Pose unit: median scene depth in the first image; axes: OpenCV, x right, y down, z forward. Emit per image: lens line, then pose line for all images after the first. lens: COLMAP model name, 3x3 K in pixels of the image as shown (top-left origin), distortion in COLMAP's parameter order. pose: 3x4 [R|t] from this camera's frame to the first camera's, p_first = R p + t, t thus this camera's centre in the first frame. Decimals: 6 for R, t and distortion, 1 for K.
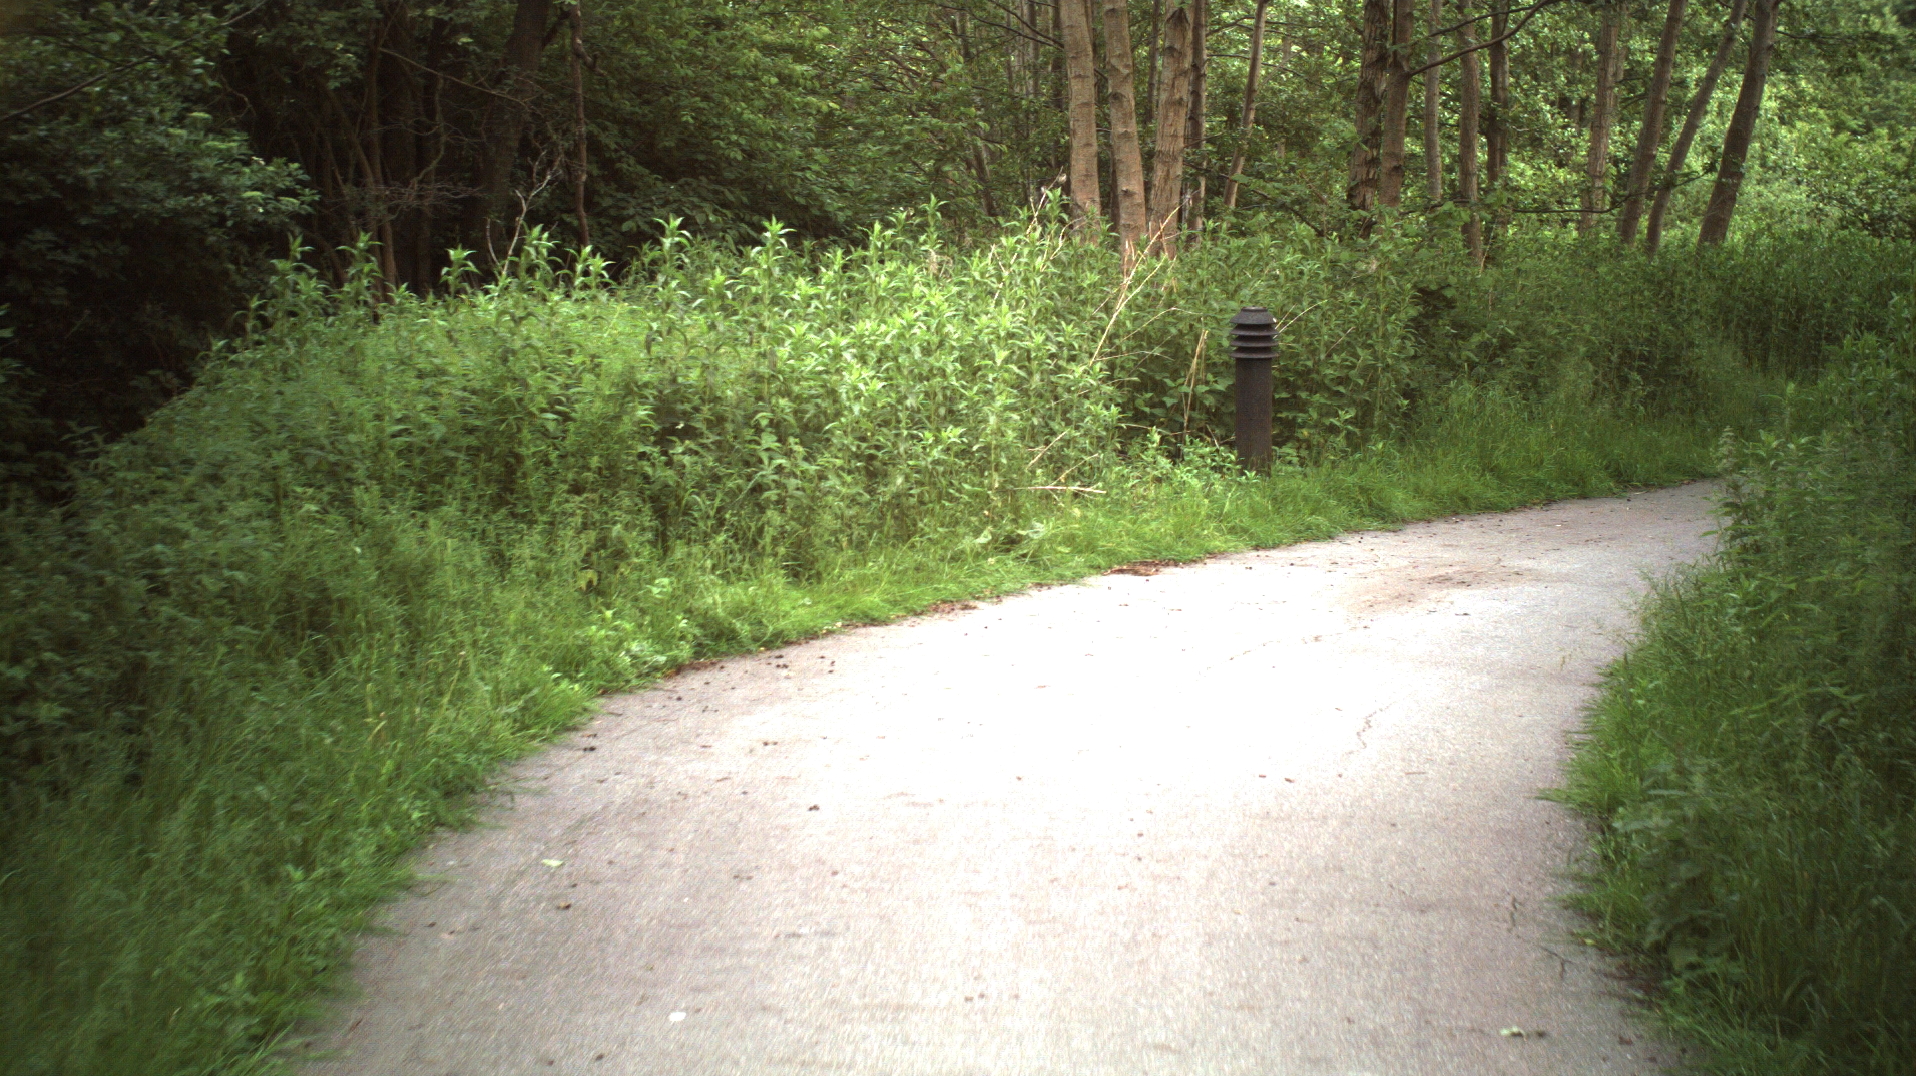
lens RADIAL K [[3618.8, 0, 958.0], [0, 3618.8, 538.0], [0, 0, 1]] dist [-0.287525, -0.116588]
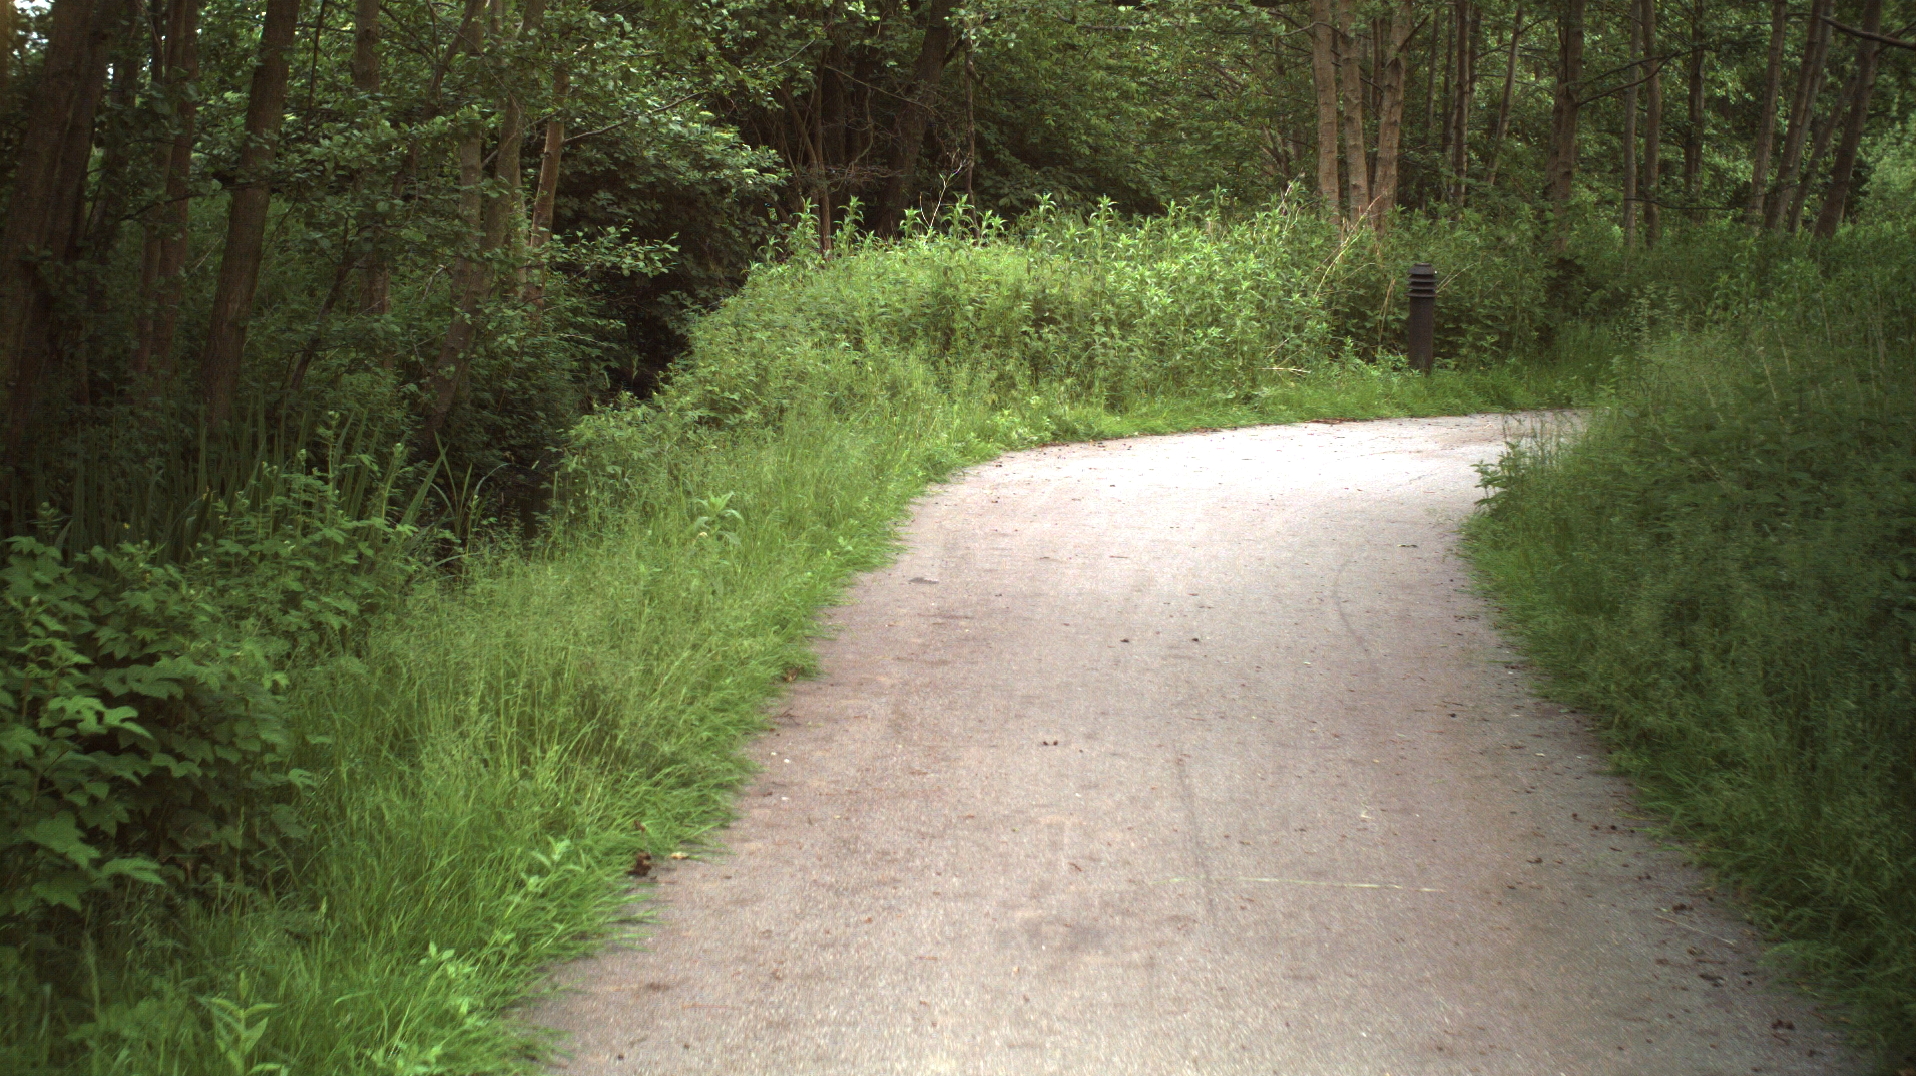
lens RADIAL K [[3618.8, 0, 958.0], [0, 3618.8, 538.0], [0, 0, 1]] dist [-0.287525, -0.116588]
pose [[0.995110, 0.030321, -0.093999, 0.033423], [-0.029969, 0.999538, 0.005153, 0.049890], [0.094112, -0.002311, 0.995559, -0.526120]]
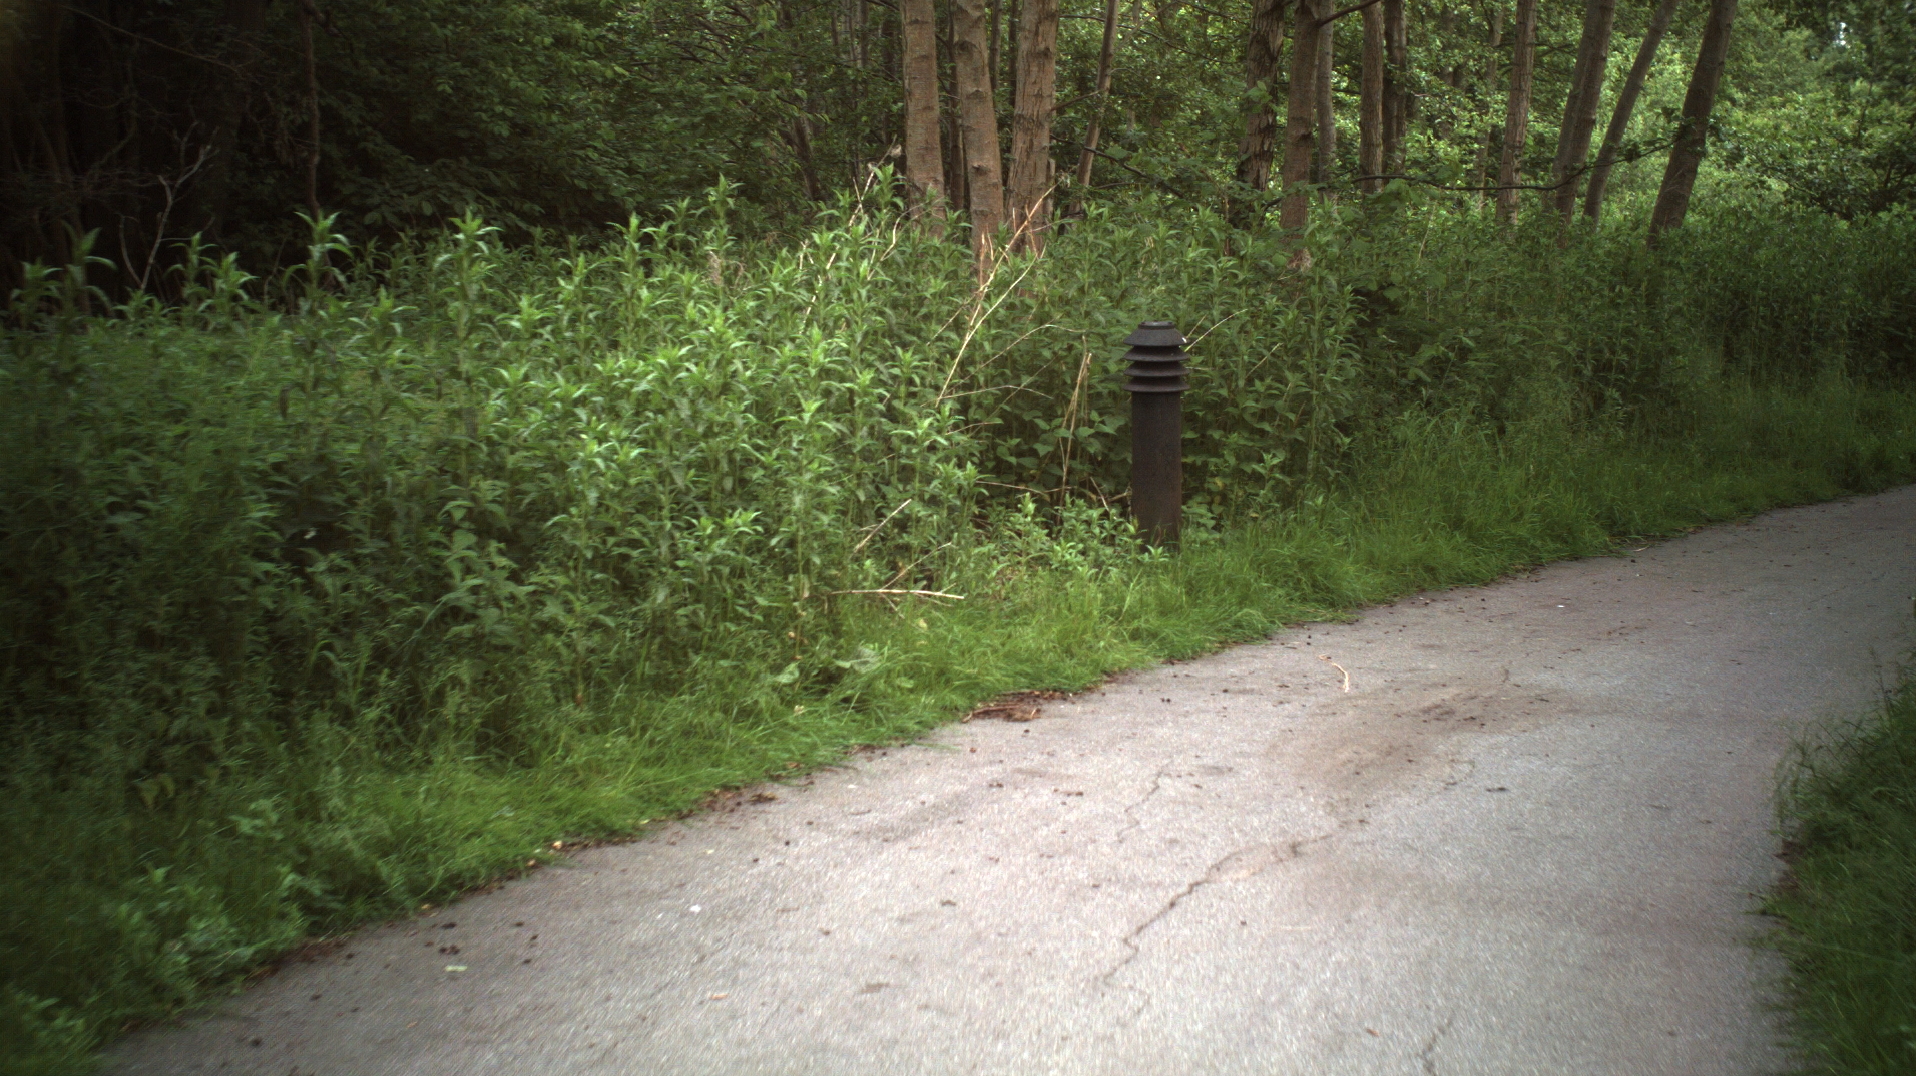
lens RADIAL K [[3618.8, 0, 958.0], [0, 3618.8, 538.0], [0, 0, 1]] dist [-0.287525, -0.116588]
pose [[0.998902, -0.012470, 0.045167, 0.007387], [0.012225, 0.999909, 0.005688, -0.024798], [-0.045233, -0.005129, 0.998963, 0.264630]]
